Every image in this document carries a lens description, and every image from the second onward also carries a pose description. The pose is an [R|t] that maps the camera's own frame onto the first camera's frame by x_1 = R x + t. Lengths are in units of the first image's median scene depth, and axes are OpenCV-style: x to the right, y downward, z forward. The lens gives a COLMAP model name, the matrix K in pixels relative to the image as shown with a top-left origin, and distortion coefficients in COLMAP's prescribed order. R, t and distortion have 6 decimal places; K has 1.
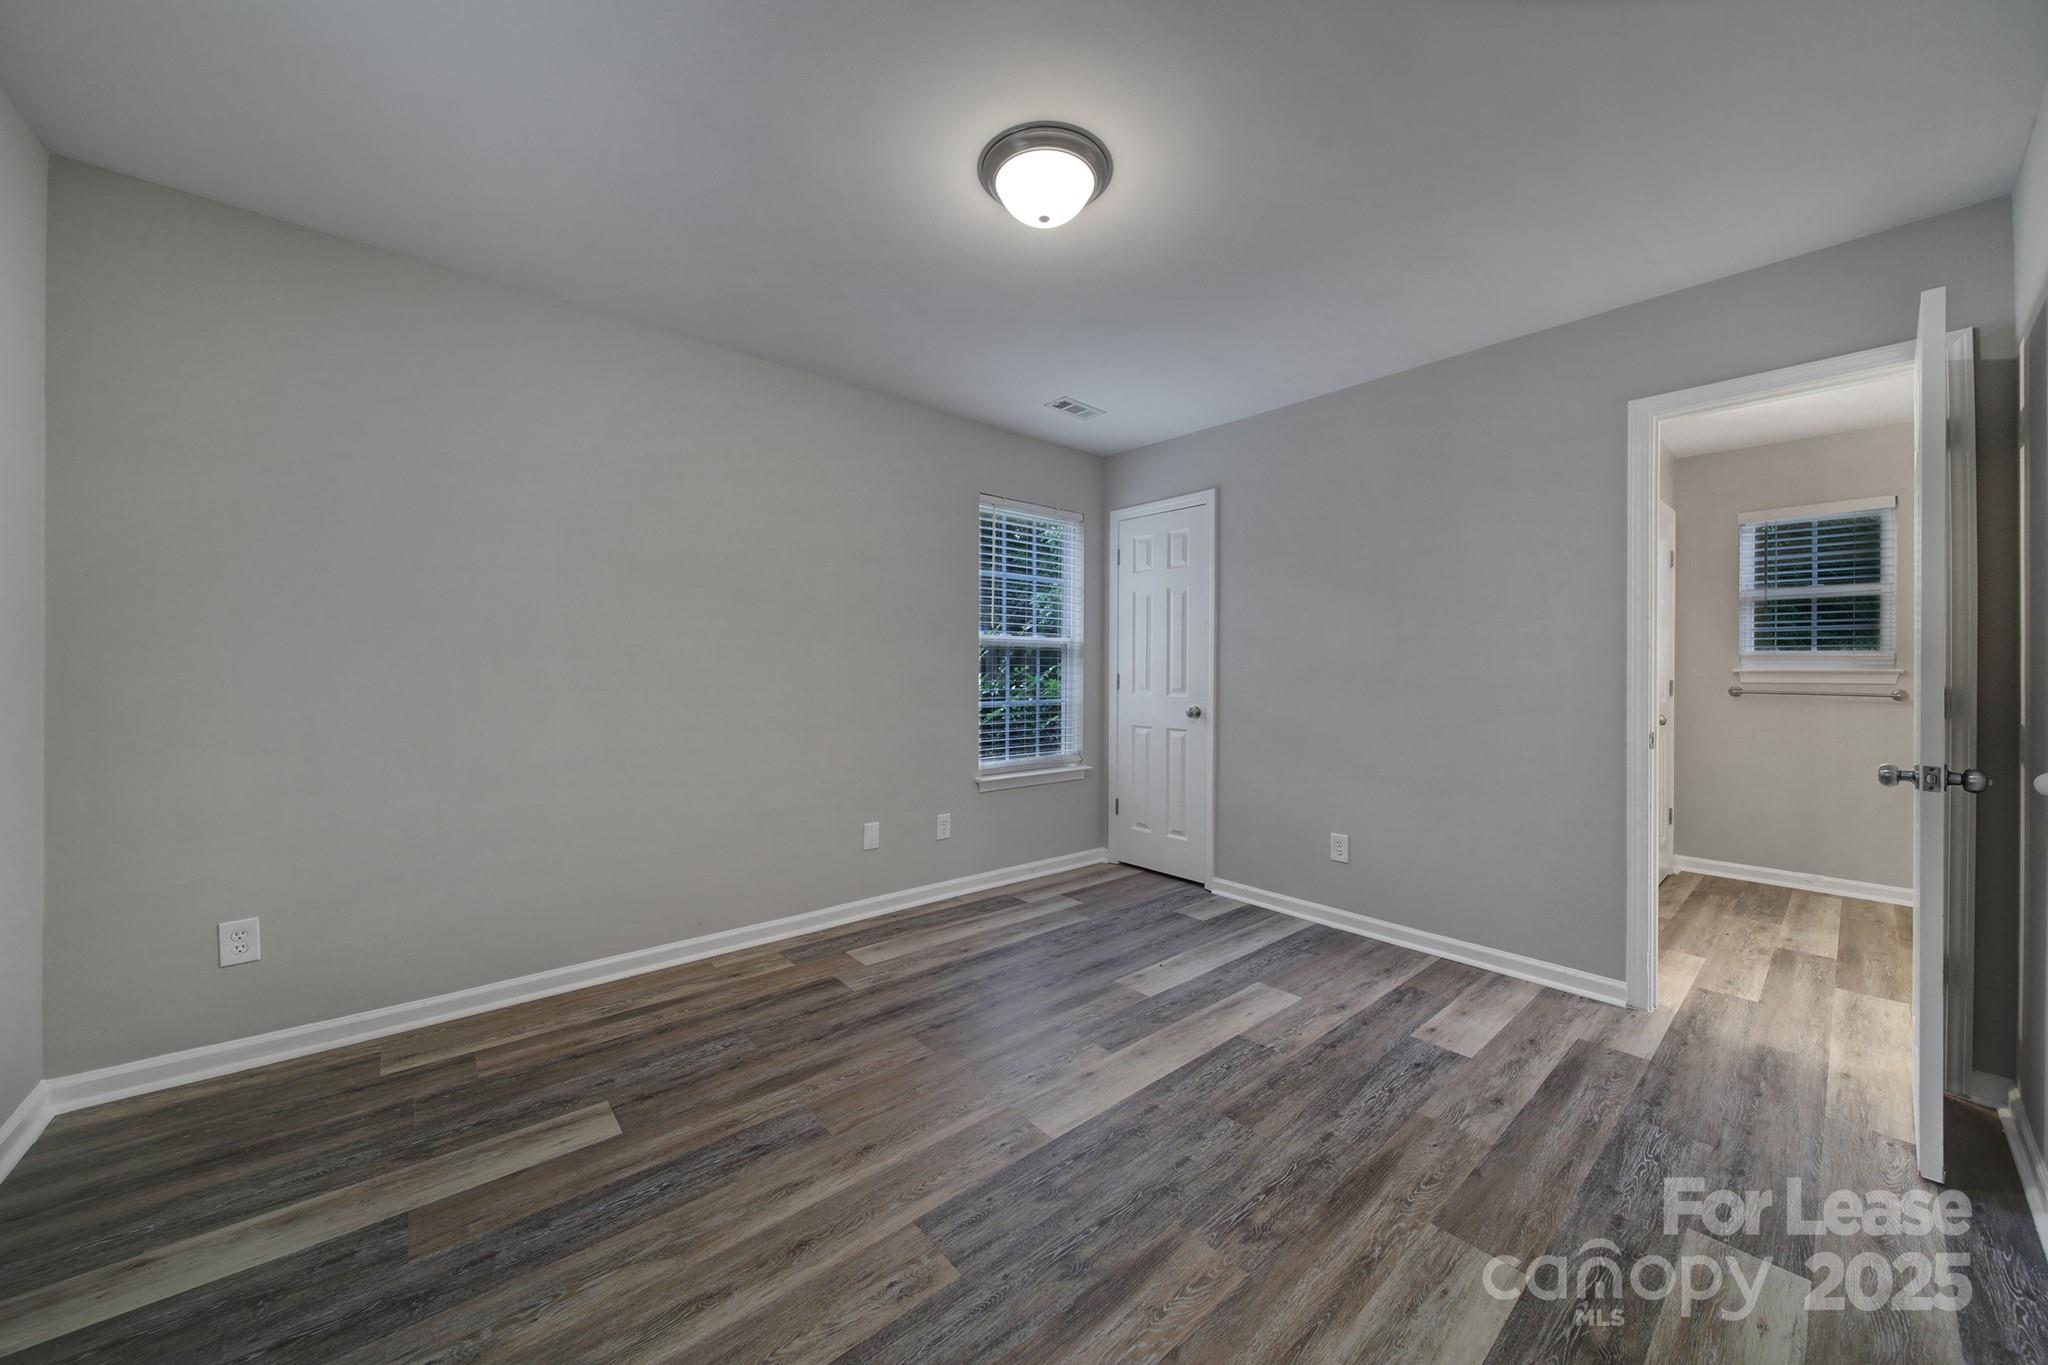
lens RADIAL K [[719.9, 0, 1031.2], [0, 719.9, 675.2], [0, 0, 1]] dist [-0.002061, -0.001442]
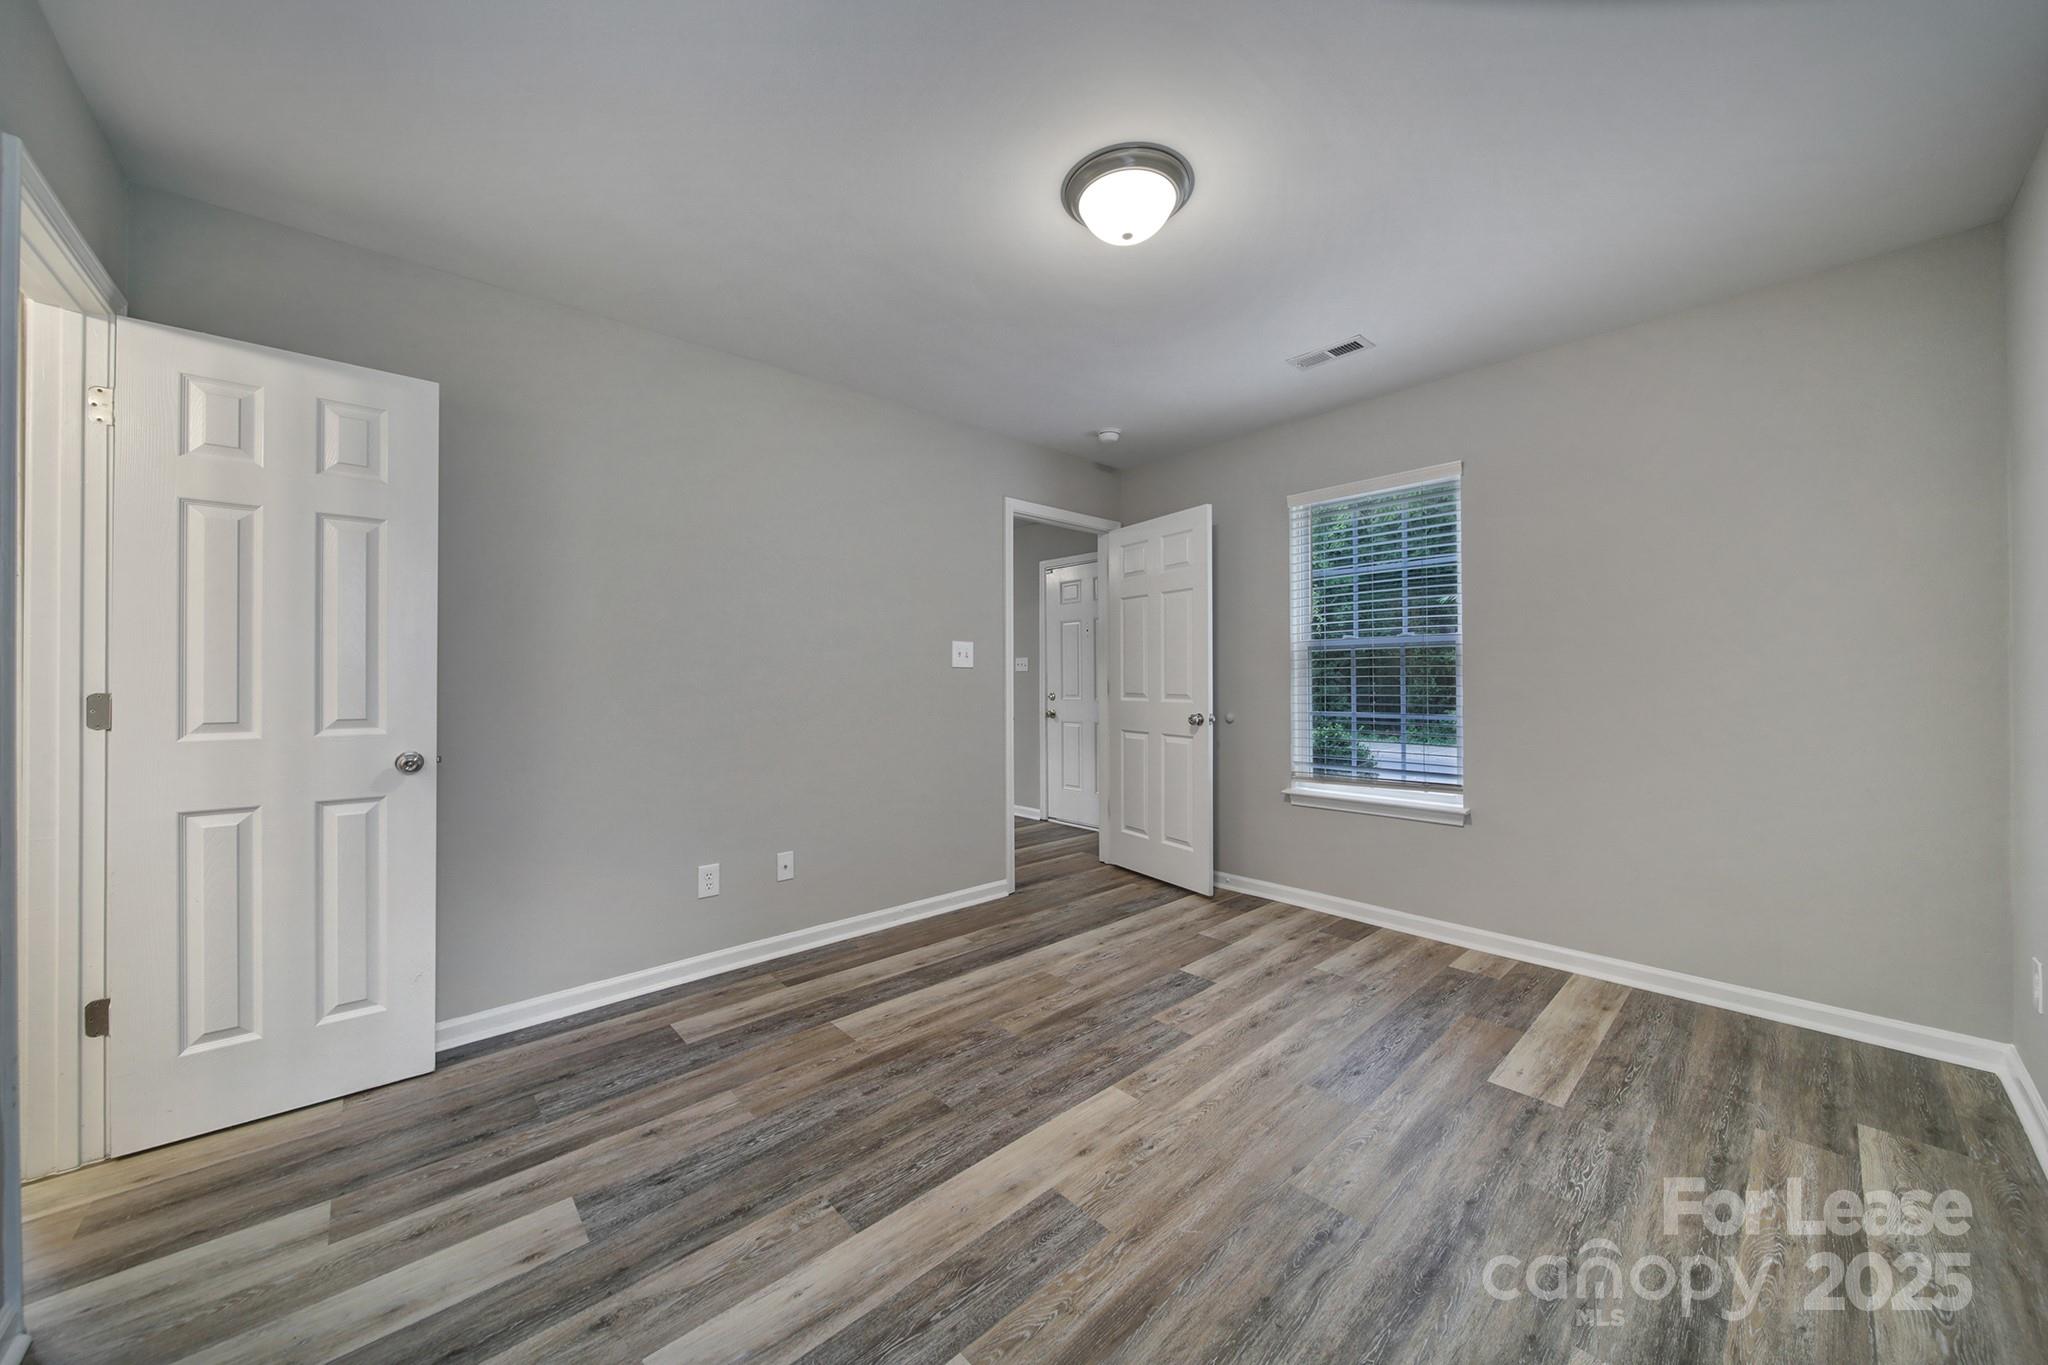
lens RADIAL K [[719.9, 0, 1031.1], [0, 719.9, 668.0], [0, 0, 1]] dist [-0.002061, -0.001442]
pose [[-0.999707, -0.002207, -0.024111, 0.179405], [-0.001966, 0.999948, -0.010030, -0.010055], [0.024132, -0.009980, -0.999659, 2.030999]]
